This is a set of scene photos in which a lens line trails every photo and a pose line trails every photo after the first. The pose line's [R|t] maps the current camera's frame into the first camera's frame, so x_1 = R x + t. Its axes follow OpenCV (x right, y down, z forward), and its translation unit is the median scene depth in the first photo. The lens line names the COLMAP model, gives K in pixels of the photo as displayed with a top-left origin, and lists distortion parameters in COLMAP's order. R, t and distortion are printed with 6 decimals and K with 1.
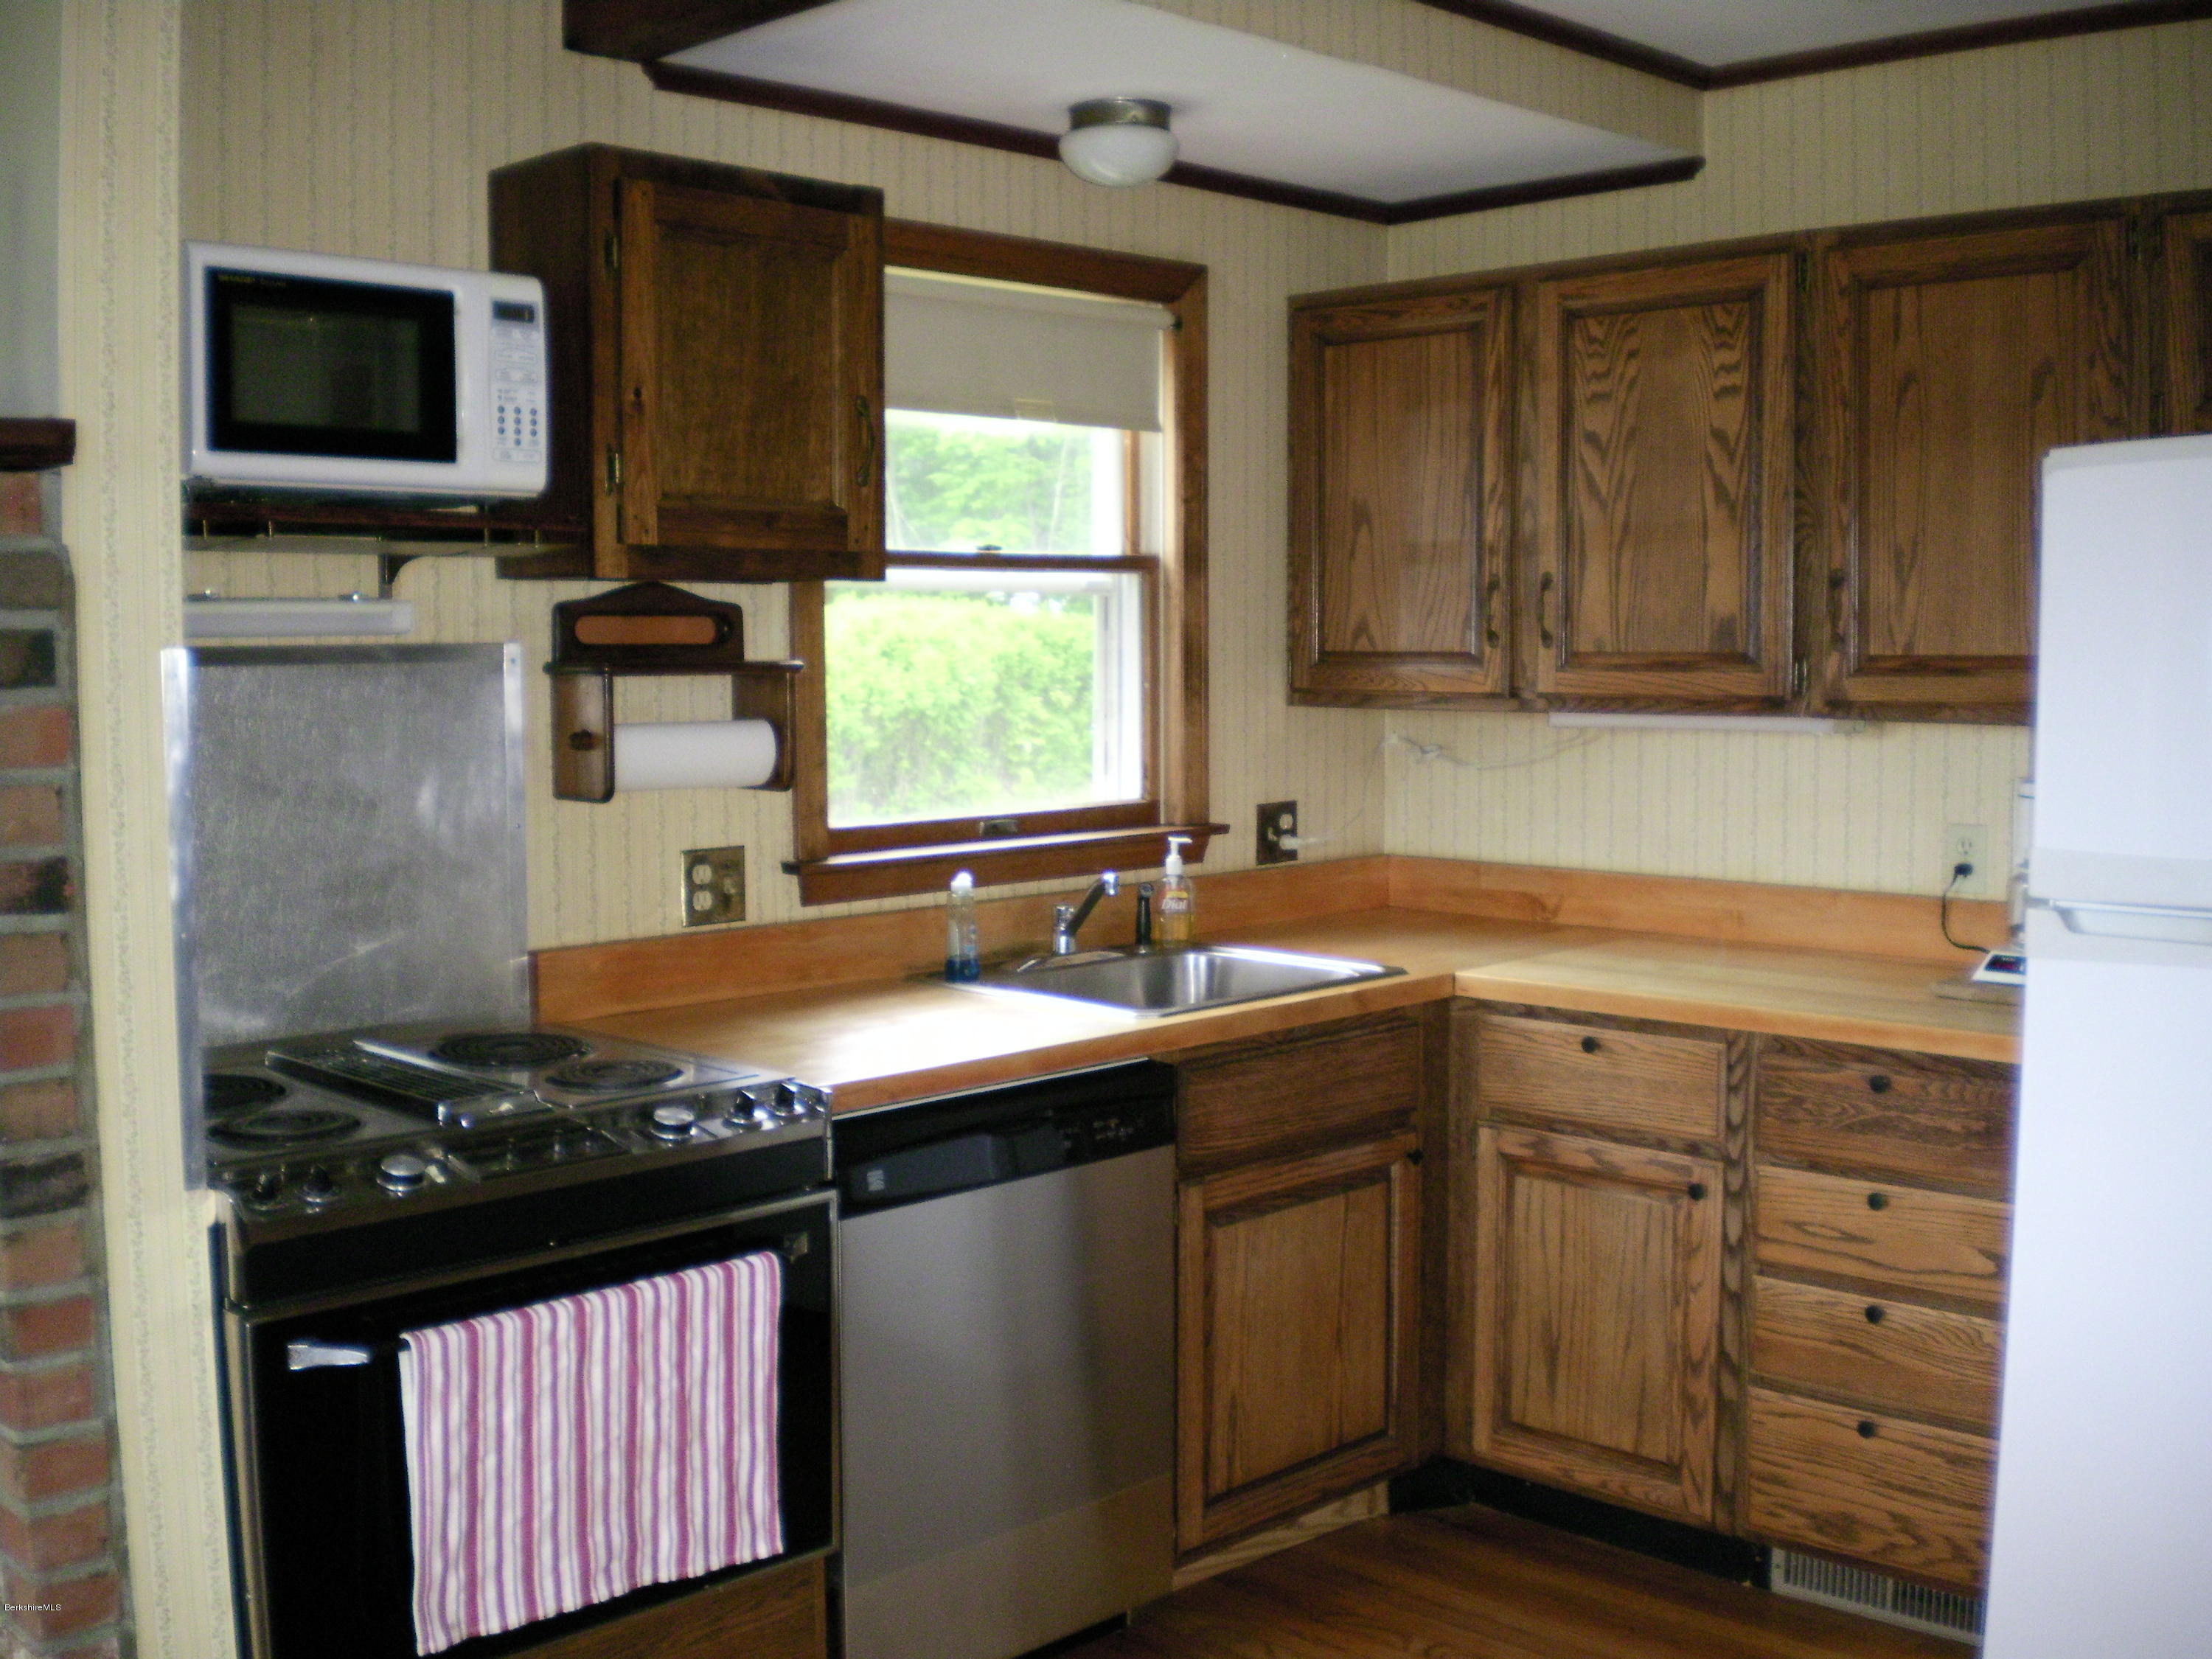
lens RADIAL K [[2394.1, 0, 1108.1], [0, 2394.1, 821.1], [0, 0, 1]] dist [-0.029327, -0.297014]
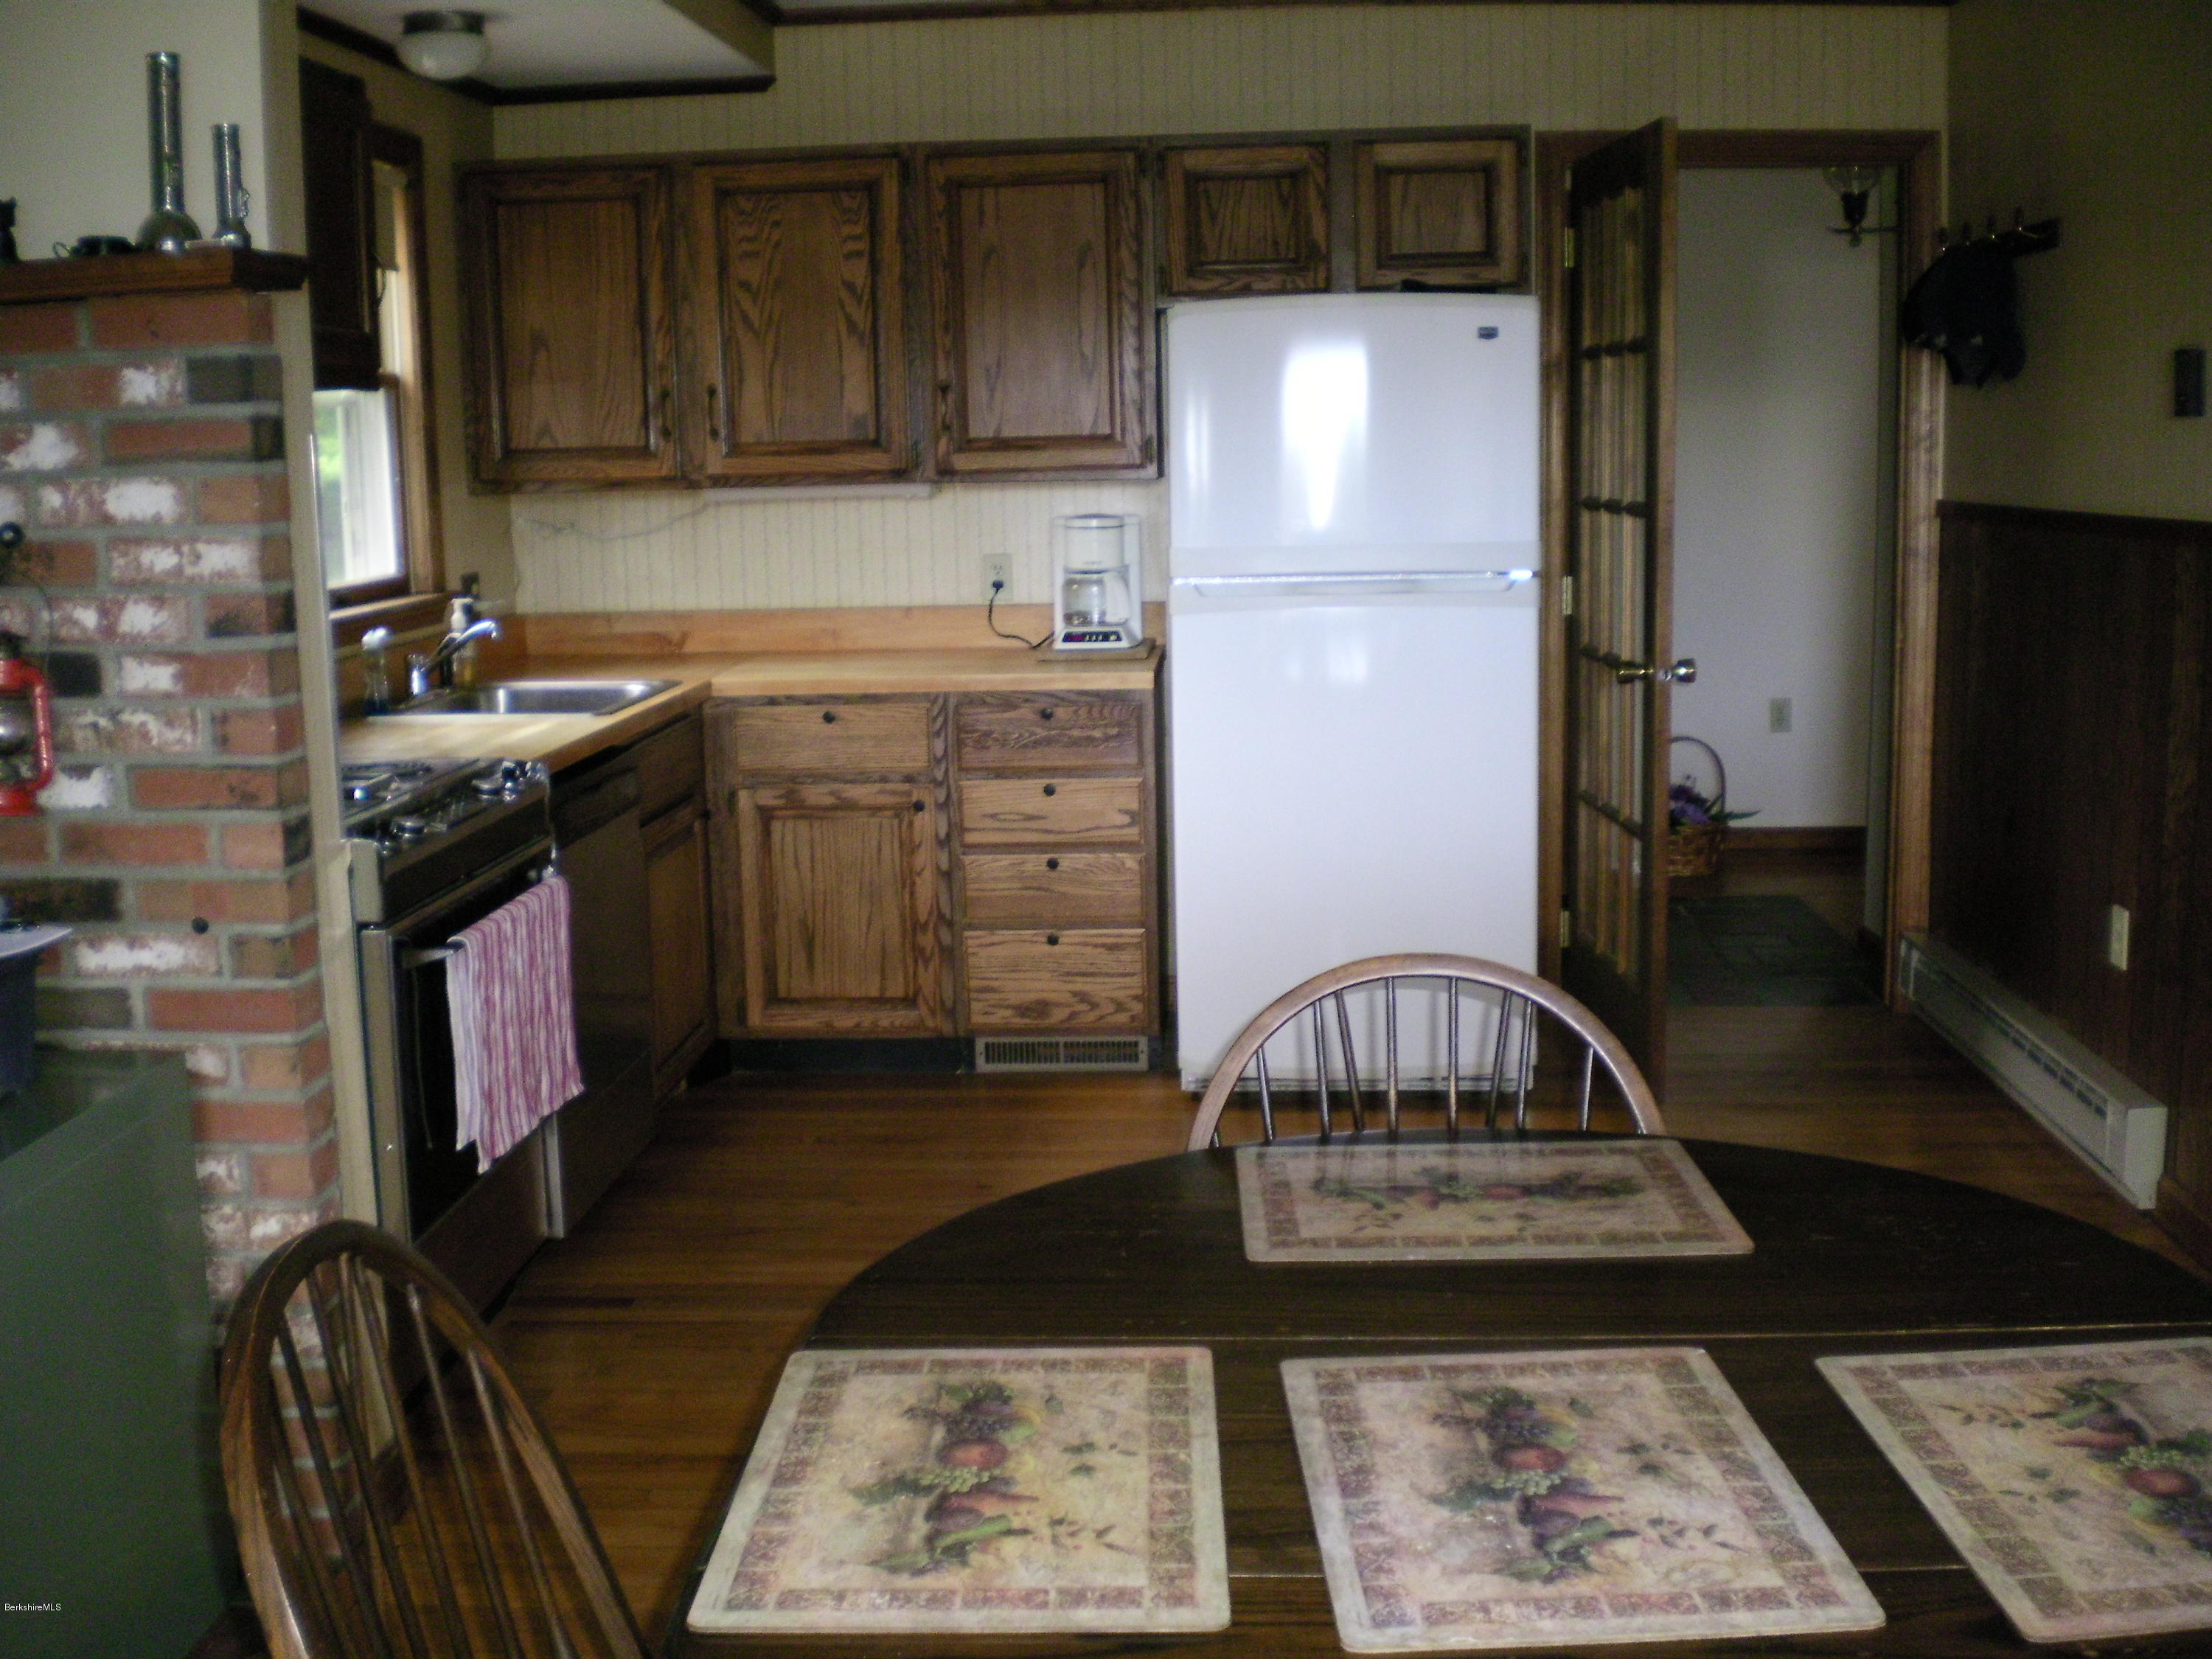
lens RADIAL K [[2394.1, 0, 1108.1], [0, 2394.1, 821.1], [0, 0, 1]] dist [-0.029327, -0.297014]
pose [[0.749023, -0.114413, 0.652590, -0.613940], [0.071010, 0.993166, 0.092621, 0.035145], [-0.658727, -0.023035, 0.752029, -0.183307]]
